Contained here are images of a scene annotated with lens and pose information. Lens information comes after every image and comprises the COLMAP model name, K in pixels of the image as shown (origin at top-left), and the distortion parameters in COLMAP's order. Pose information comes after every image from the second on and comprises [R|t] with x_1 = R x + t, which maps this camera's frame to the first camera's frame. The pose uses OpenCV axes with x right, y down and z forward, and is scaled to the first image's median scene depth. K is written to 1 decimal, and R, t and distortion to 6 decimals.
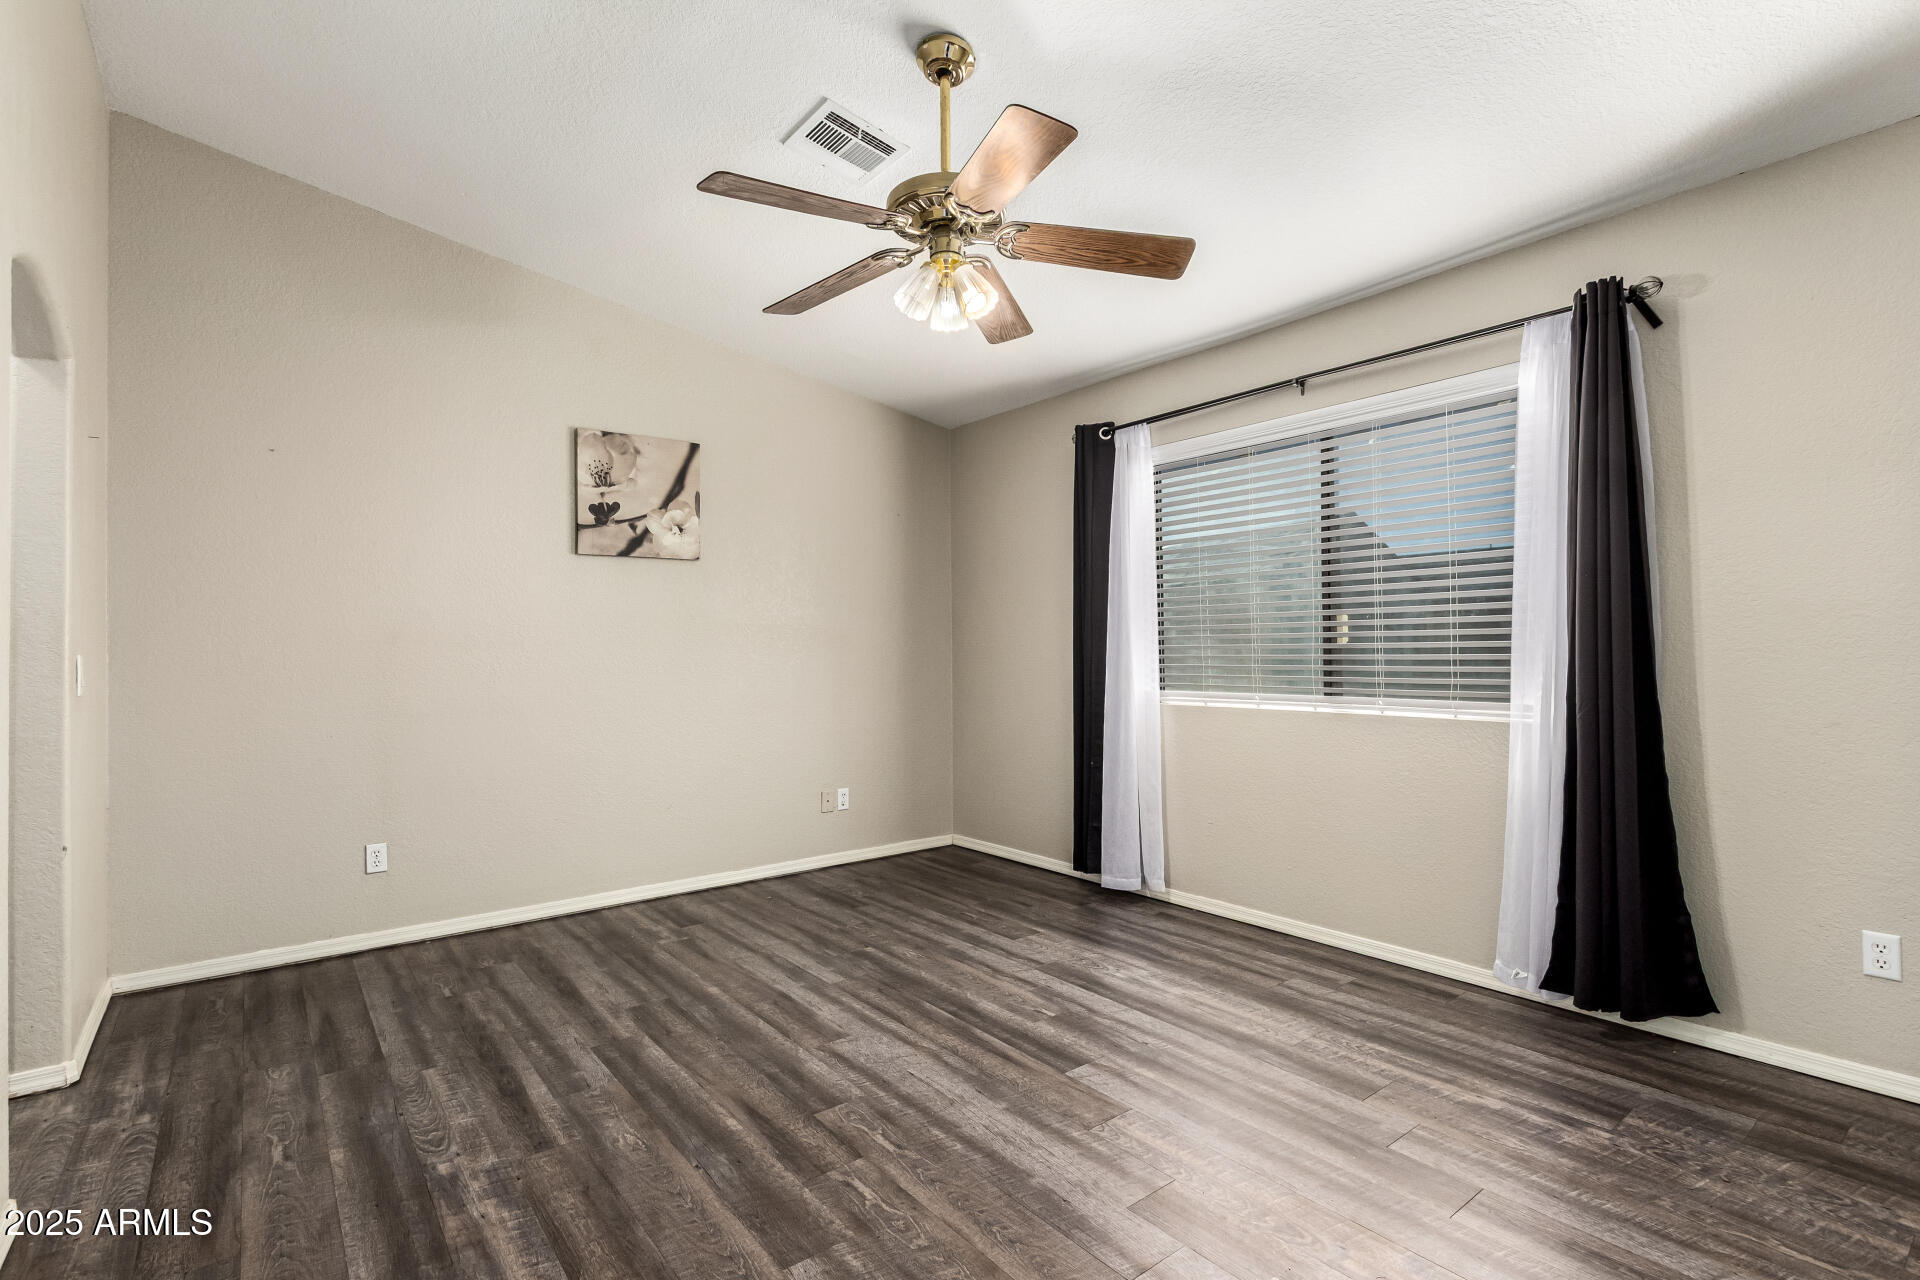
lens RADIAL K [[888.1, 0, 969.5], [0, 888.1, 645.1], [0, 0, 1]] dist [0.008499, -0.005150]
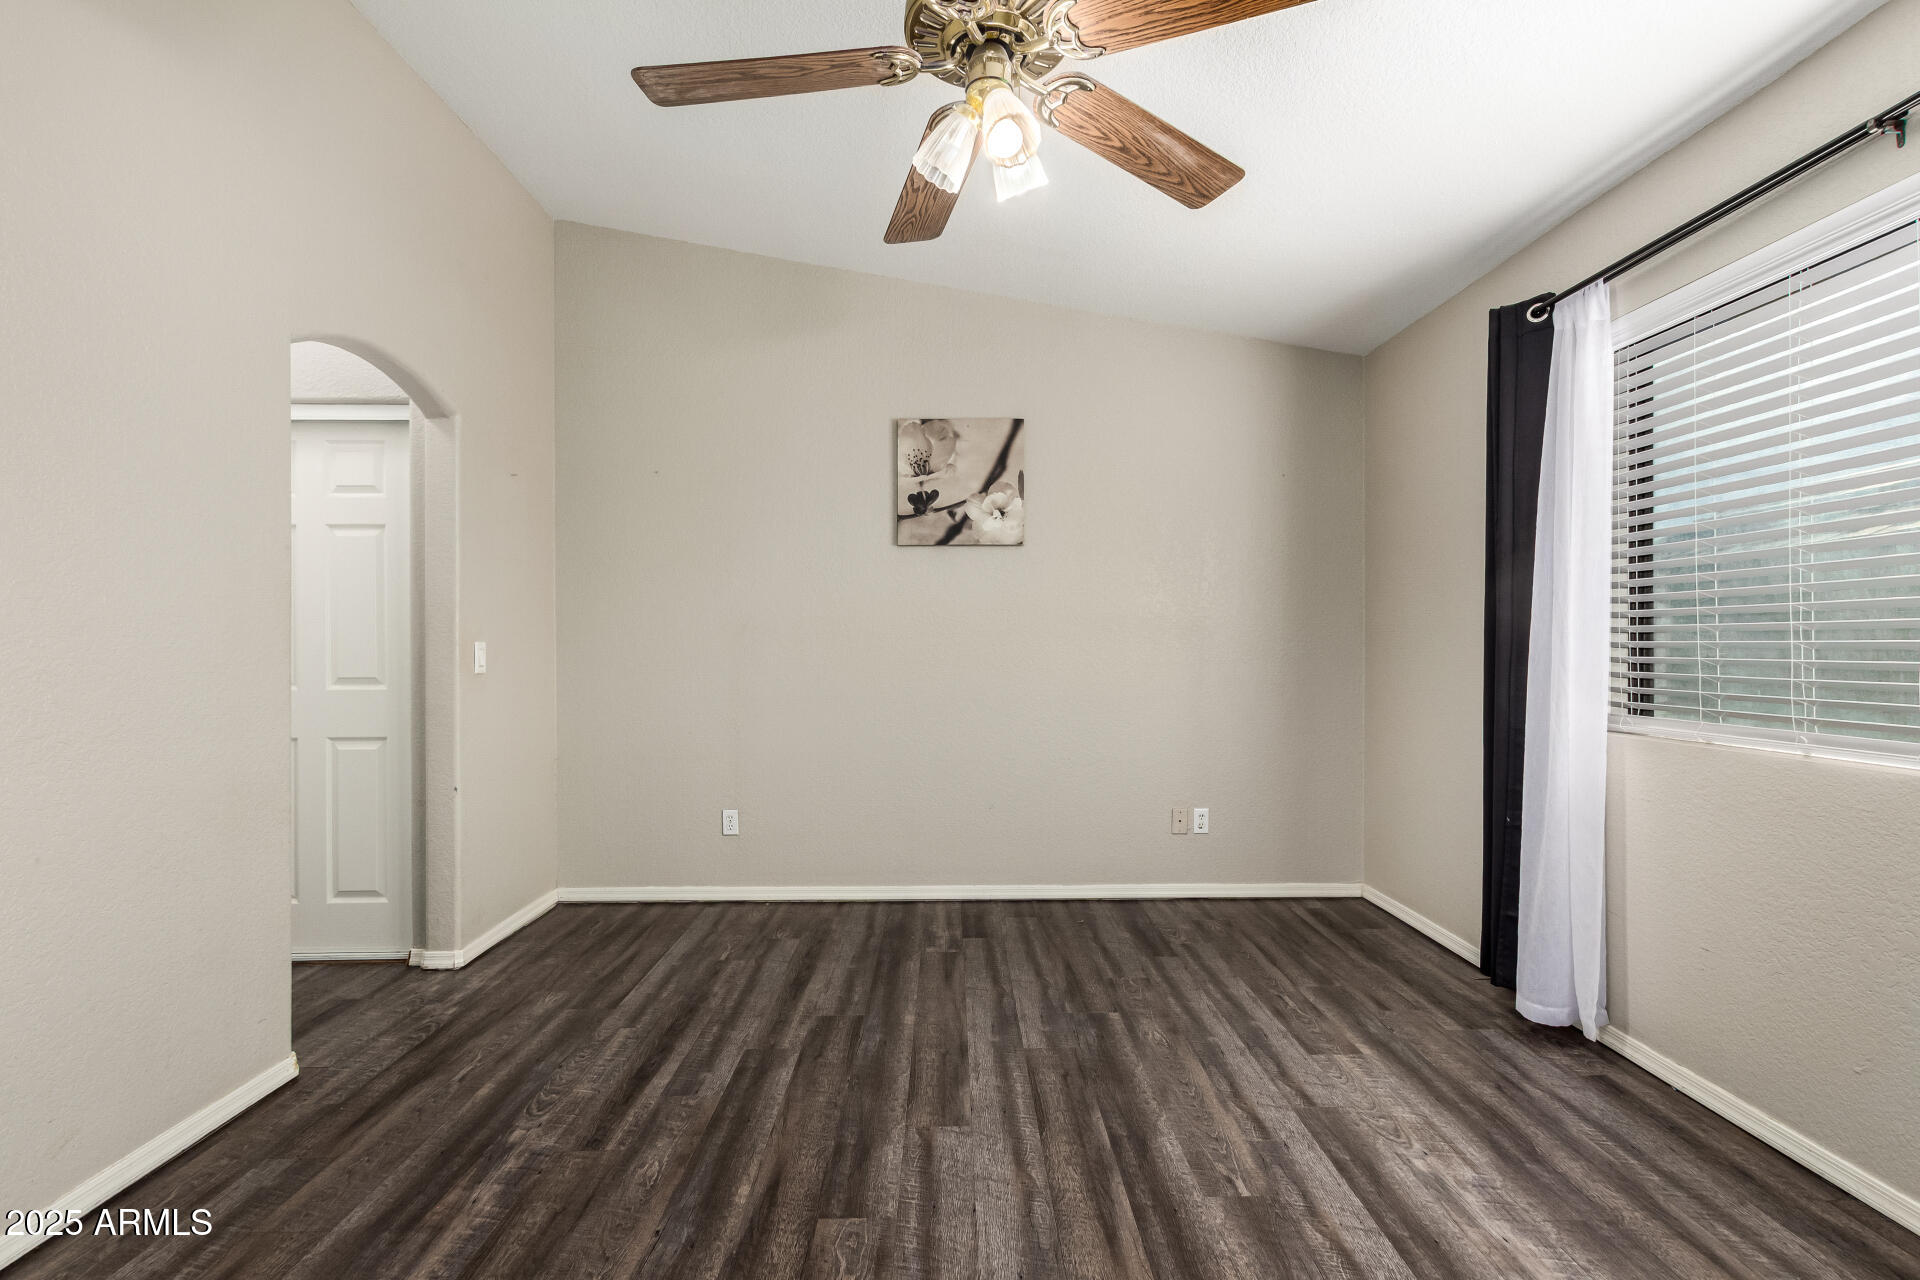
lens RADIAL K [[888.1, 0, 979.0], [0, 888.1, 647.2], [0, 0, 1]] dist [0.008499, -0.005150]
pose [[0.799824, 0.012176, -0.600112, 0.276862], [-0.004831, 0.999892, 0.013847, -0.001657], [0.600216, -0.008176, 0.799796, 0.294232]]
